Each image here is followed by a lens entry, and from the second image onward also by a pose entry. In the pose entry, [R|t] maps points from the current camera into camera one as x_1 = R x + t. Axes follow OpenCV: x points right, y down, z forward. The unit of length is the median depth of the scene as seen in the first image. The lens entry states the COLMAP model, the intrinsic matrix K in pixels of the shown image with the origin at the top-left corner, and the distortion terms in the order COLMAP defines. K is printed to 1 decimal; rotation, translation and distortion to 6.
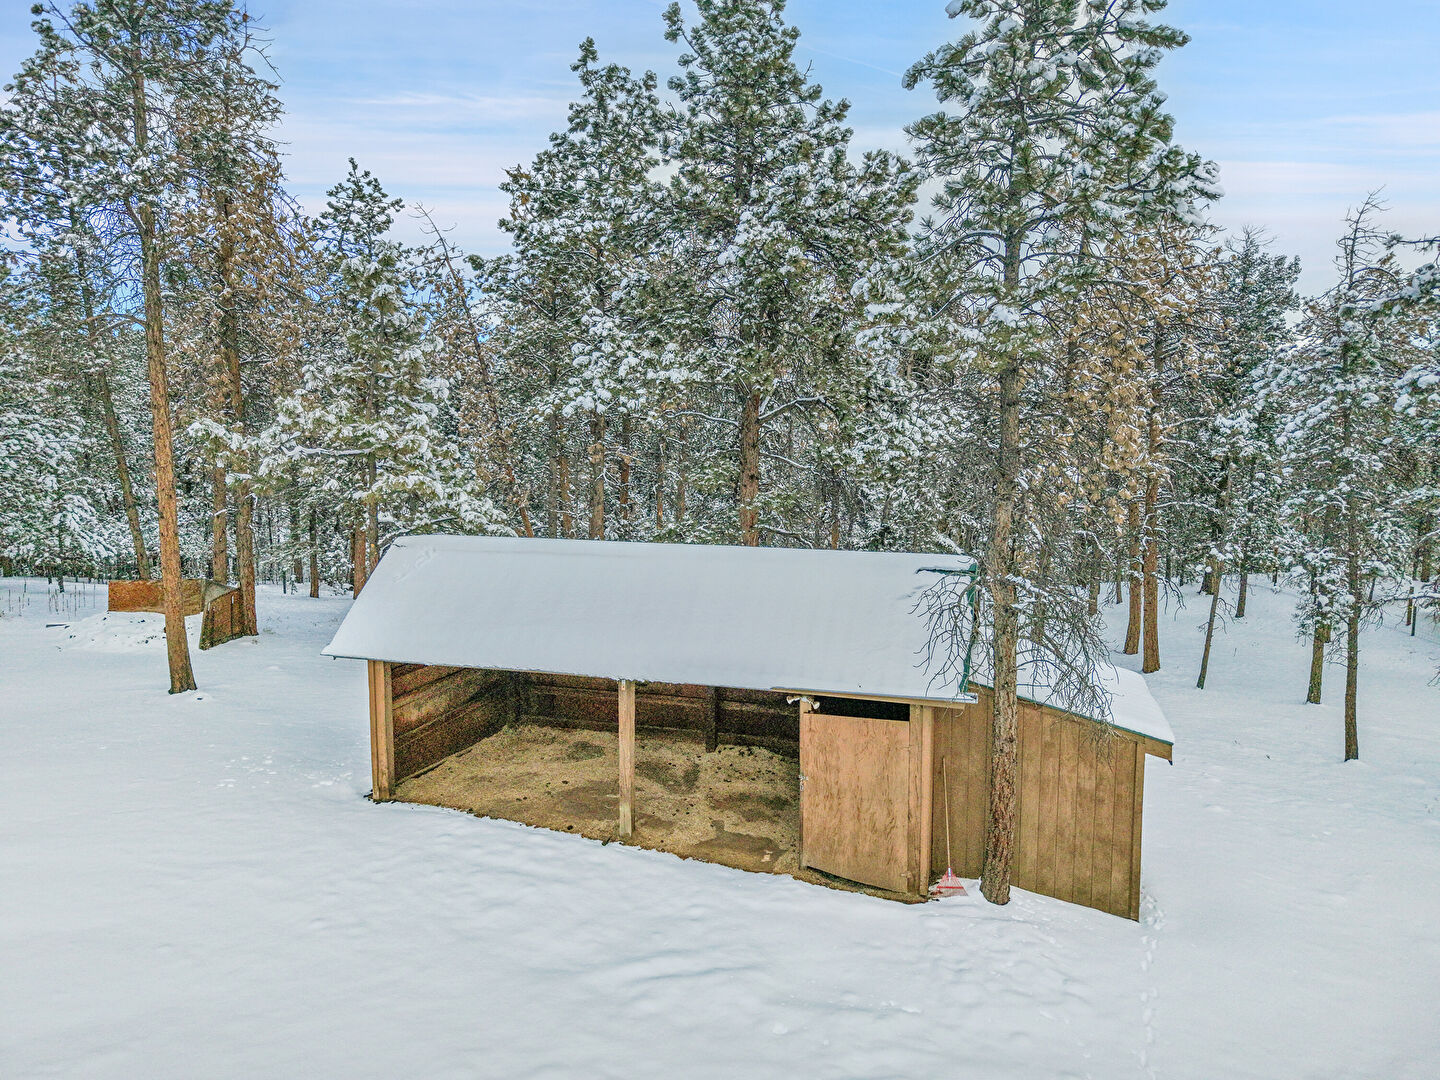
lens RADIAL K [[960.3, 0, 721.9], [0, 960.3, 529.3], [0, 0, 1]] dist [0.015769, -0.016453]
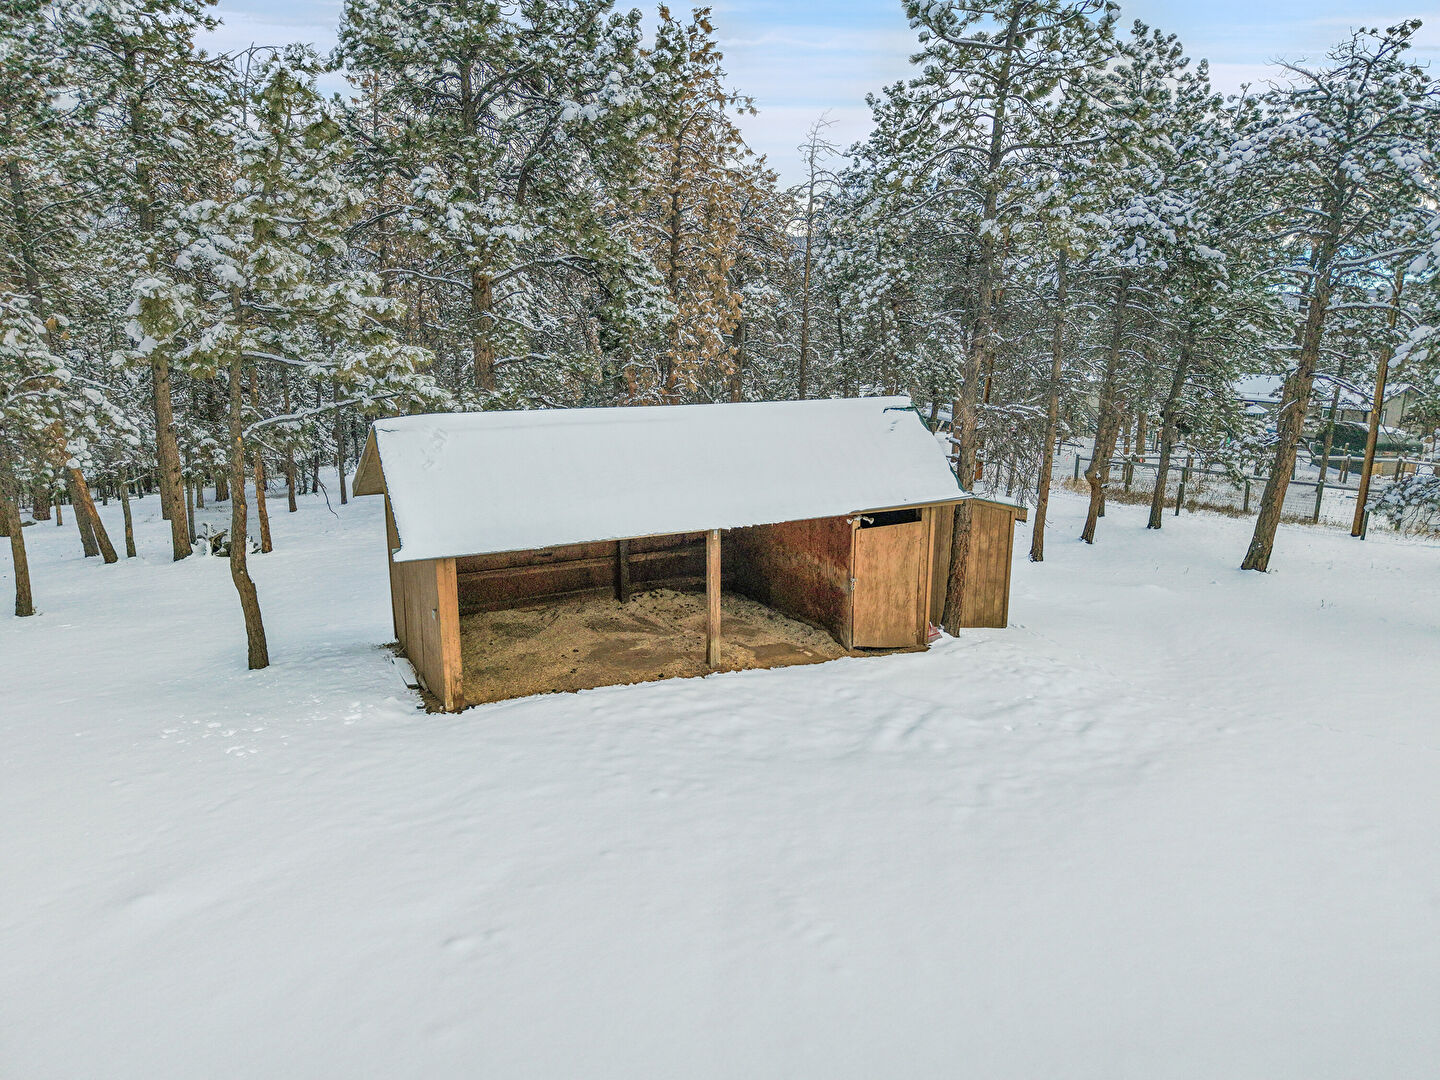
lens RADIAL K [[960.3, 0, 742.0], [0, 960.3, 538.2], [0, 0, 1]] dist [0.015769, -0.016453]
pose [[0.708877, -0.160857, 0.686745, -0.883080], [0.054123, 0.983182, 0.174424, -0.025253], [-0.703253, -0.086476, 0.705661, 0.213375]]
